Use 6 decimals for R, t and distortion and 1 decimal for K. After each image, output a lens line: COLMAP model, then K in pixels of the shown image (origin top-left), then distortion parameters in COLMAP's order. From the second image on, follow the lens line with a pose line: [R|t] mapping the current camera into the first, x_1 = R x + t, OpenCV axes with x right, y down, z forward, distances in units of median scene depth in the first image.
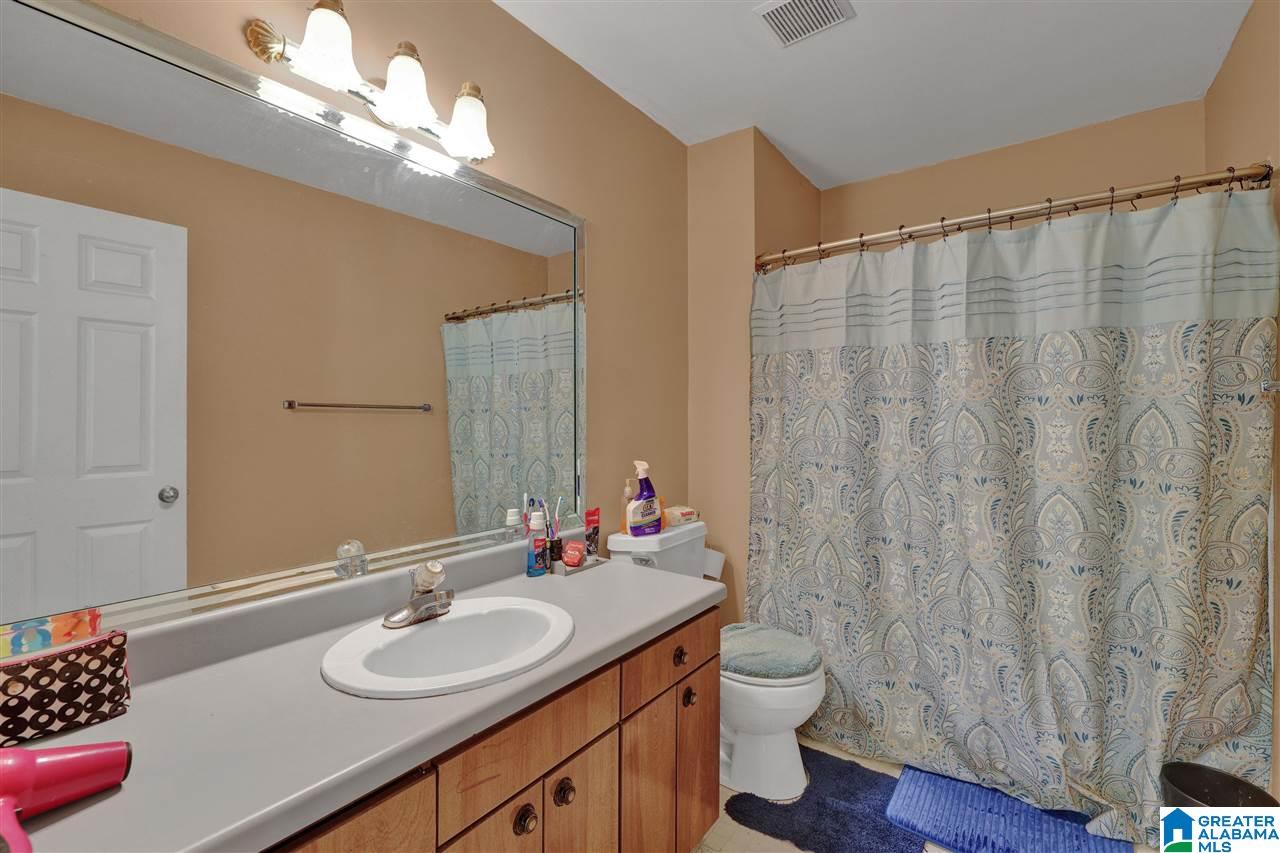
lens RADIAL K [[561.0, 0, 639.0], [0, 561.0, 418.7], [0, 0, 1]] dist [0.010983, 0.000084]
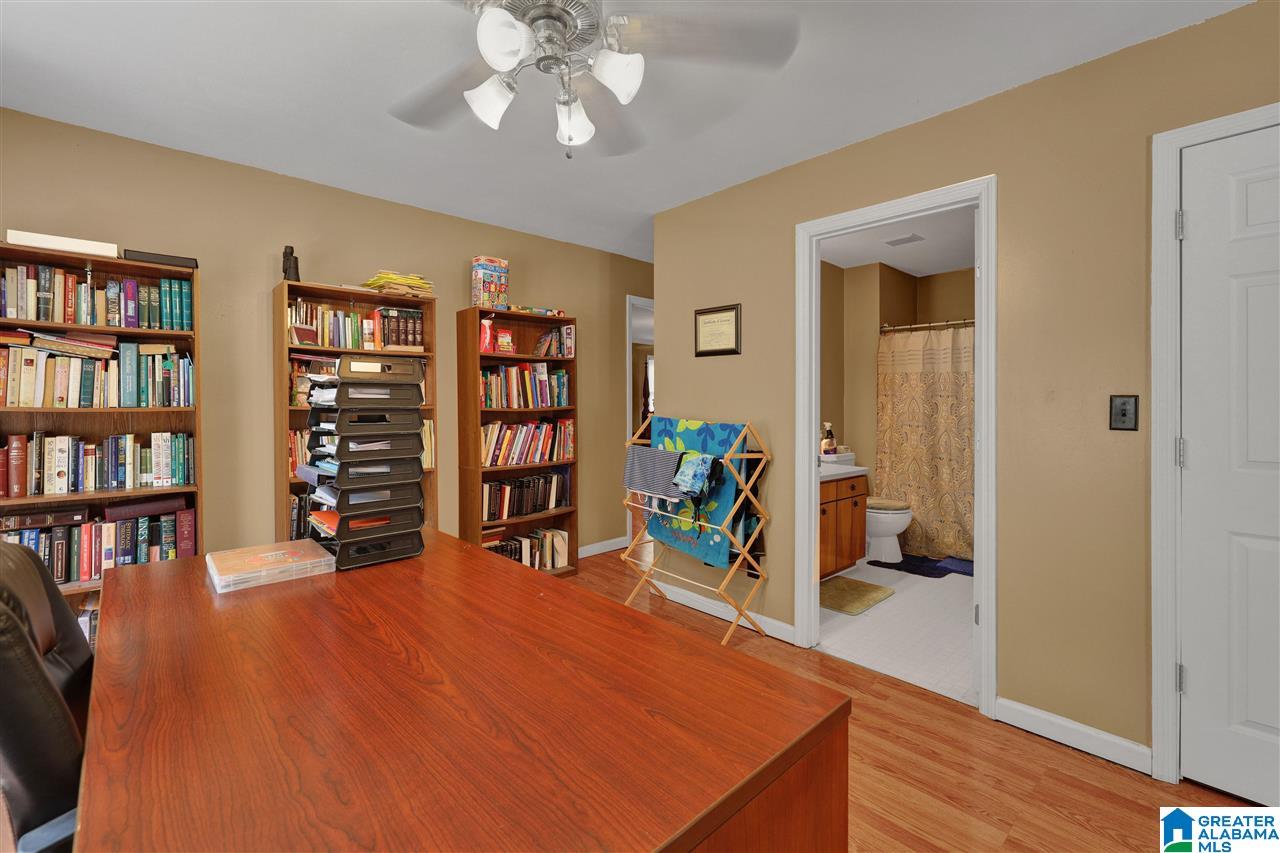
lens RADIAL K [[561.0, 0, 654.8], [0, 561.0, 405.7], [0, 0, 1]] dist [0.010983, 0.000084]
pose [[0.986935, 0.003465, -0.161082, -0.327765], [-0.003132, 0.999992, 0.002320, 0.003446], [0.161088, -0.001785, 0.986938, -1.398147]]
